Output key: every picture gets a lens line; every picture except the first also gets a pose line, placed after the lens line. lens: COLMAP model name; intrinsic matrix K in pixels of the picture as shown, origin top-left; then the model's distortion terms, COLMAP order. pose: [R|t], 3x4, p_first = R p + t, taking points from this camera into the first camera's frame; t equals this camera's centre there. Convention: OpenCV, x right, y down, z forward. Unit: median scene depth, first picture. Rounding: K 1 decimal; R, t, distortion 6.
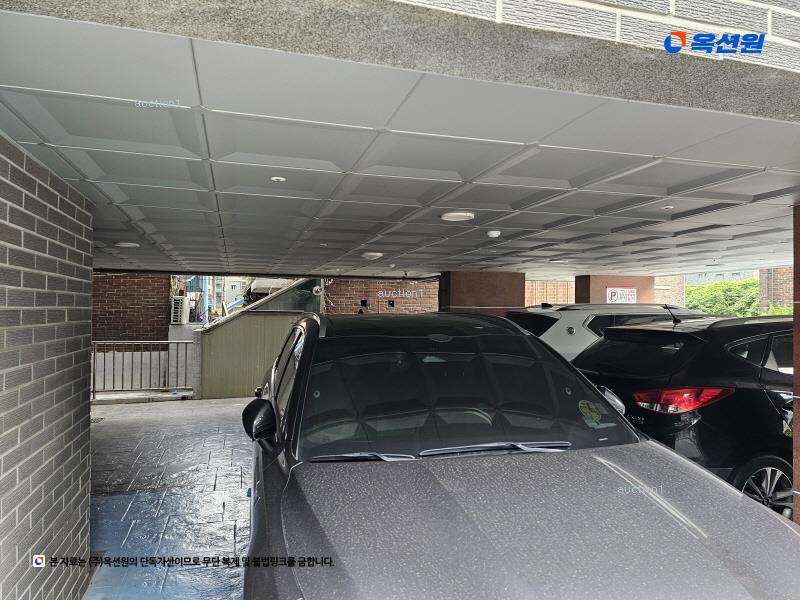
lens RADIAL K [[524.1, 0, 380.0], [0, 524.1, 304.2], [0, 0, 1]] dist [0.065333, -0.055575]
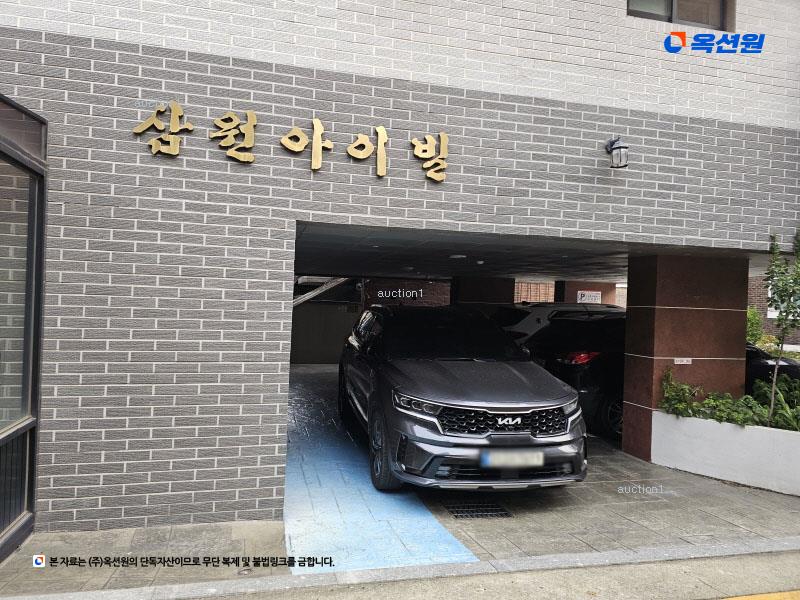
lens RADIAL K [[524.1, 0, 380.0], [0, 524.1, 304.2], [0, 0, 1]] dist [0.065333, -0.055575]
pose [[0.999228, 0.028657, -0.026881, -0.031352], [-0.028194, 0.999450, 0.017443, -0.006637], [0.027366, -0.016671, 0.999486, -0.347261]]
